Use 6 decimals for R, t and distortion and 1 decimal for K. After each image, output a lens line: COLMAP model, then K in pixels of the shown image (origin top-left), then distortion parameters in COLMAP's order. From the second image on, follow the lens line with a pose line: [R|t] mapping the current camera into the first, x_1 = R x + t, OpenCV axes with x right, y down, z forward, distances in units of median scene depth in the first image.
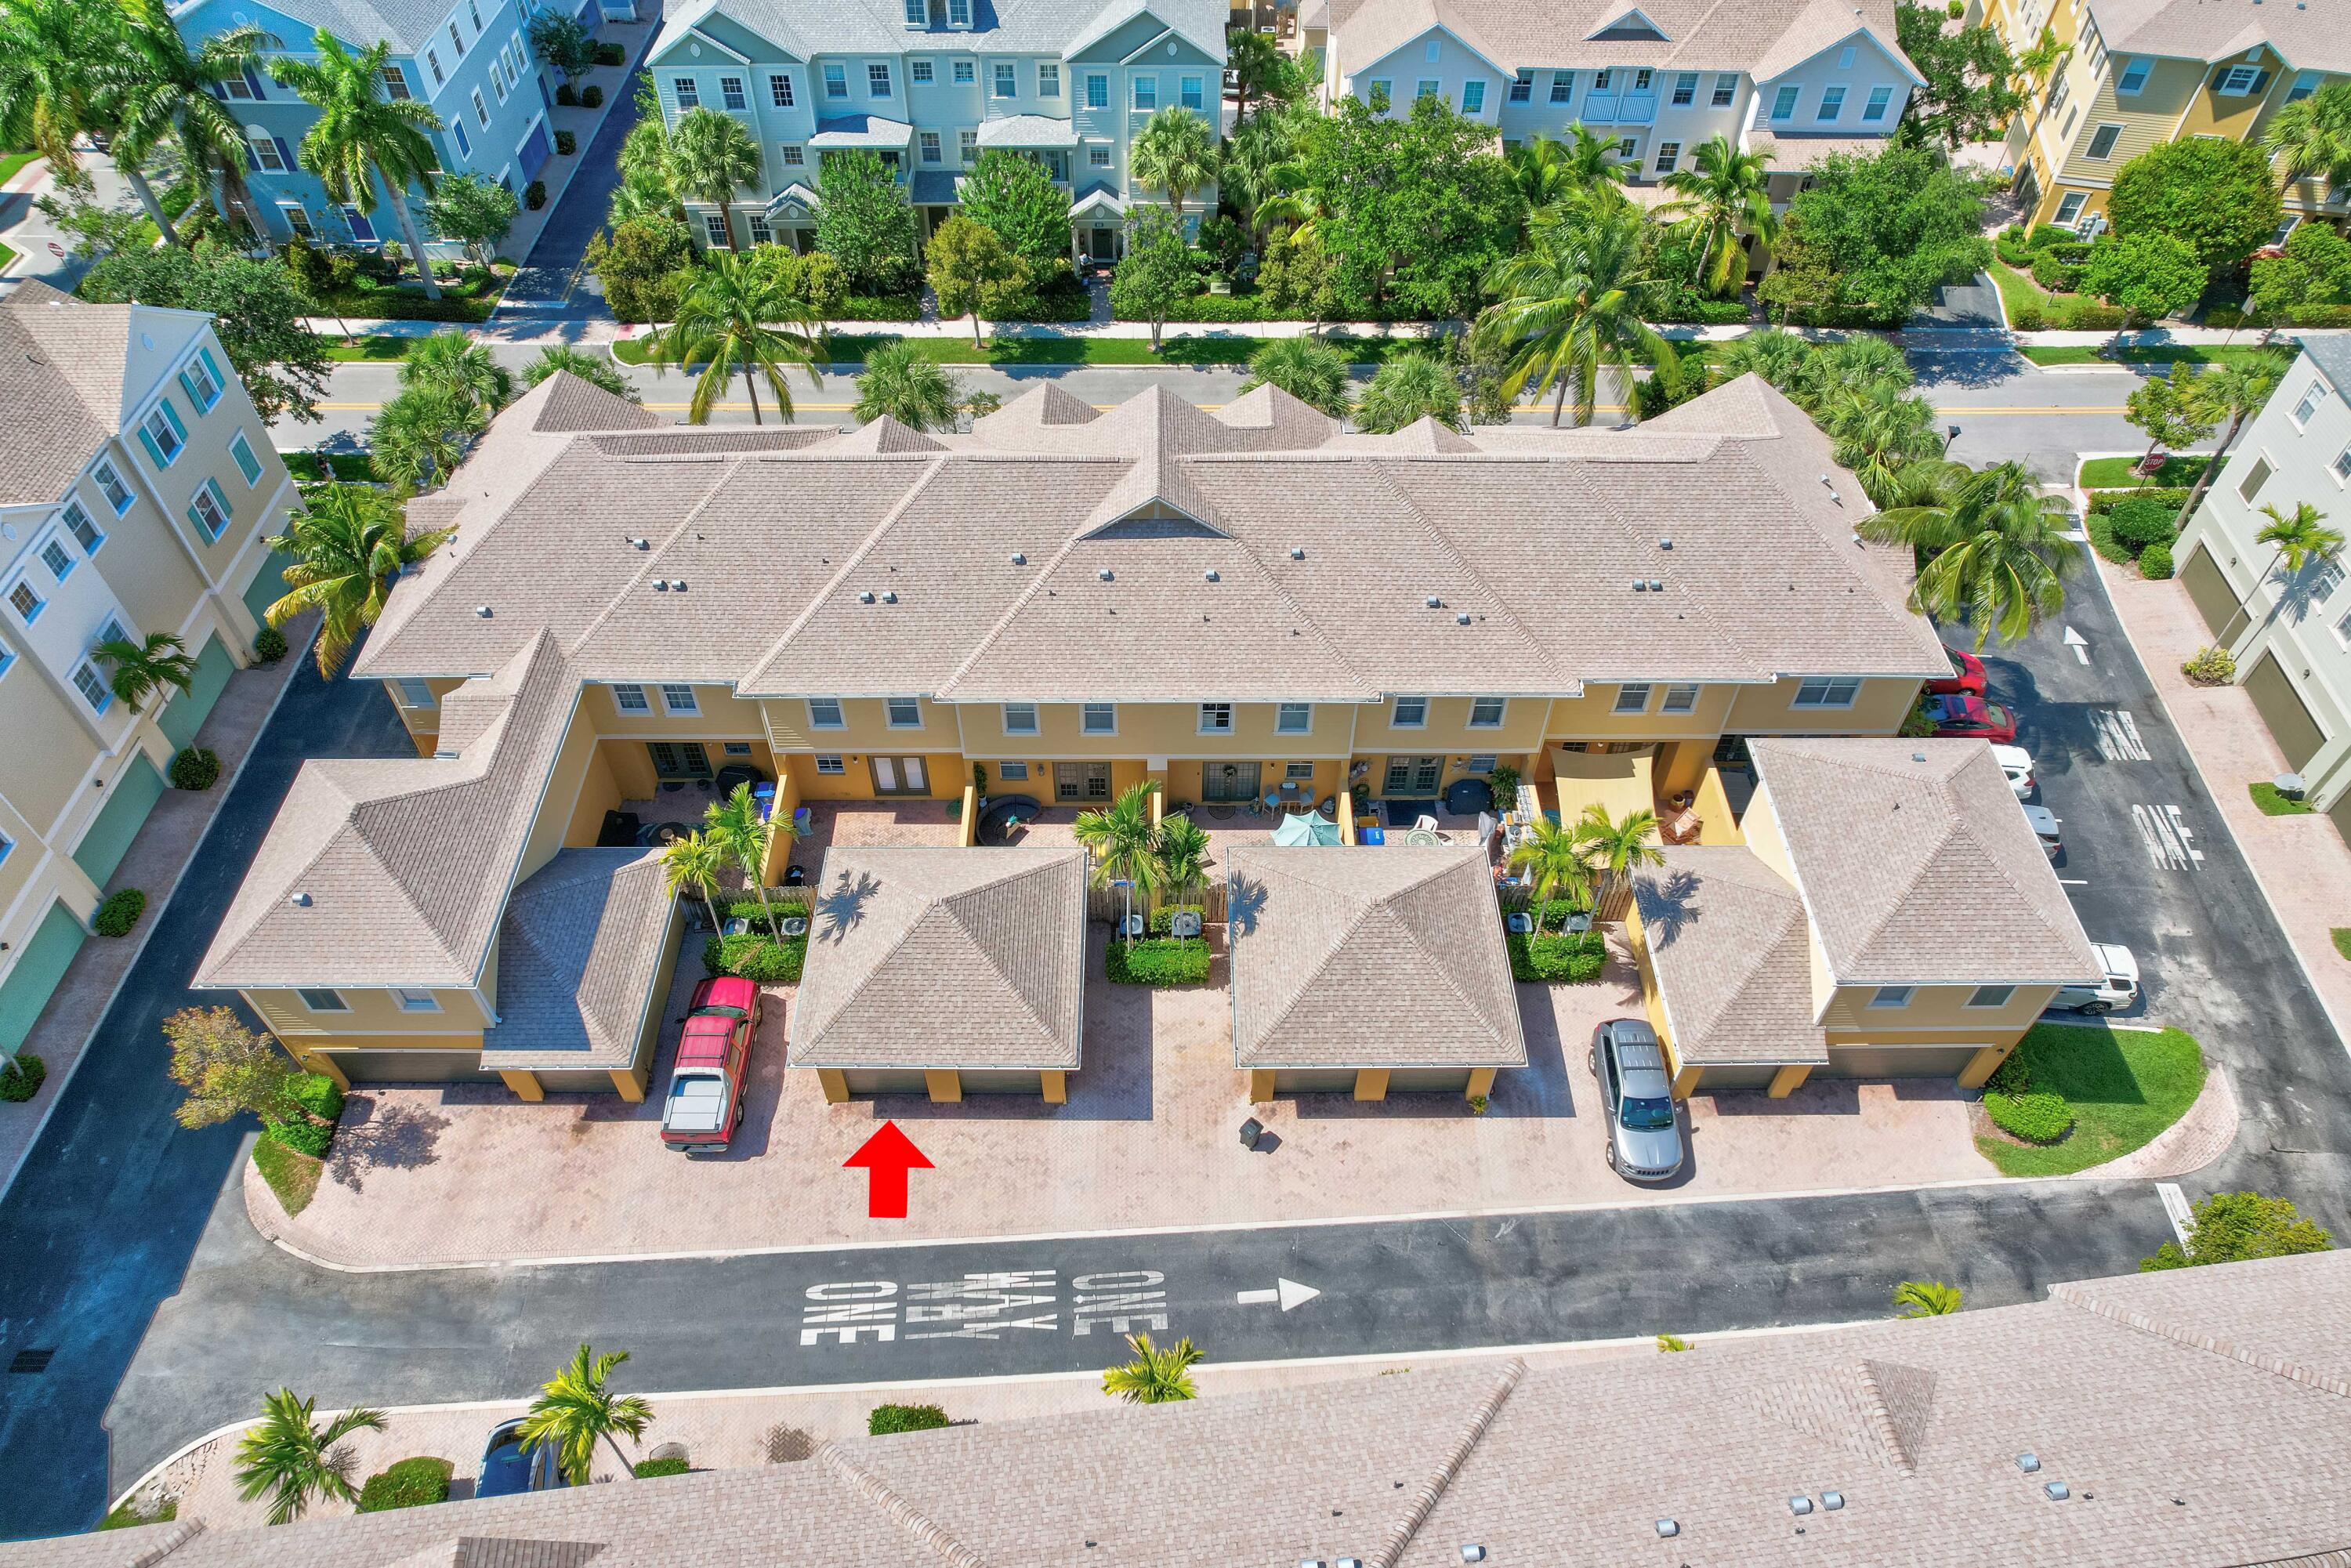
lens RADIAL K [[1500.1, 0, 1171.6], [0, 1500.1, 803.5], [0, 0, 1]] dist [-0.075354, 0.075460]
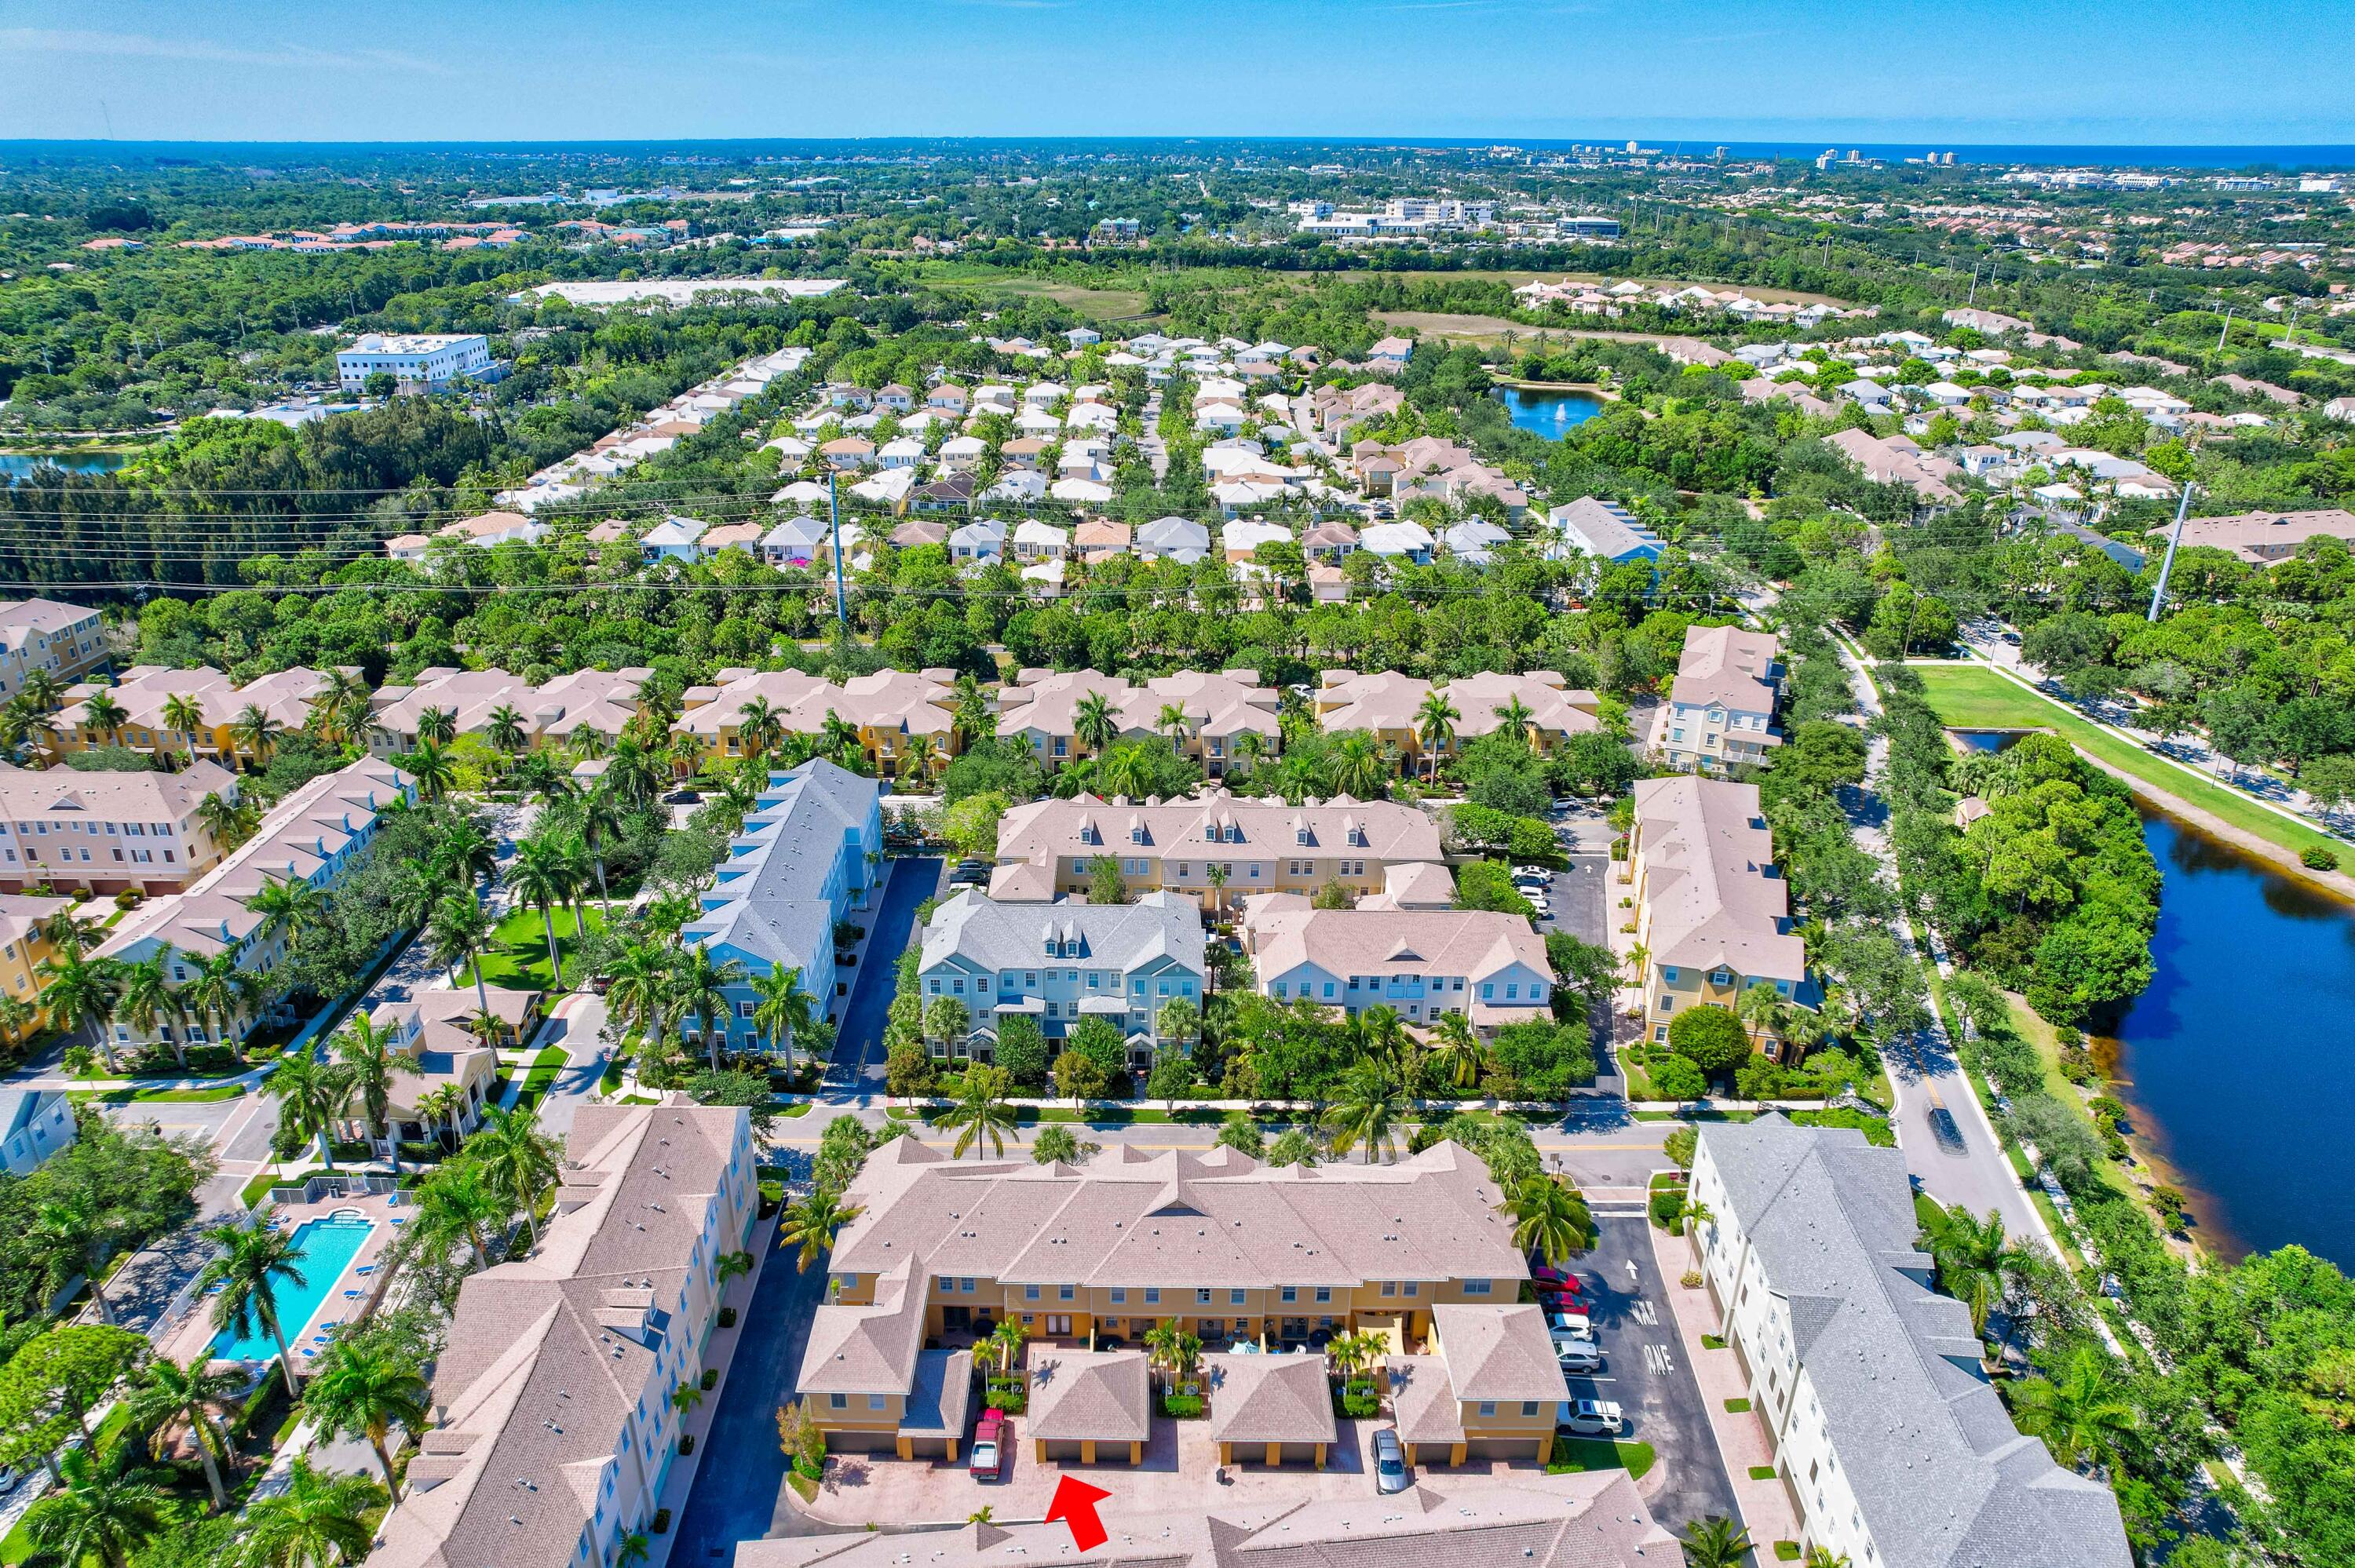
lens RADIAL K [[1543.9, 0, 1083.3], [0, 1543.9, 794.6], [0, 0, 1]] dist [-0.052733, -0.001243]
pose [[0.998965, -0.002685, -0.045399, -0.040226], [-0.016893, 0.904927, -0.425232, 0.219362], [0.042225, 0.425559, 0.903945, -1.278046]]
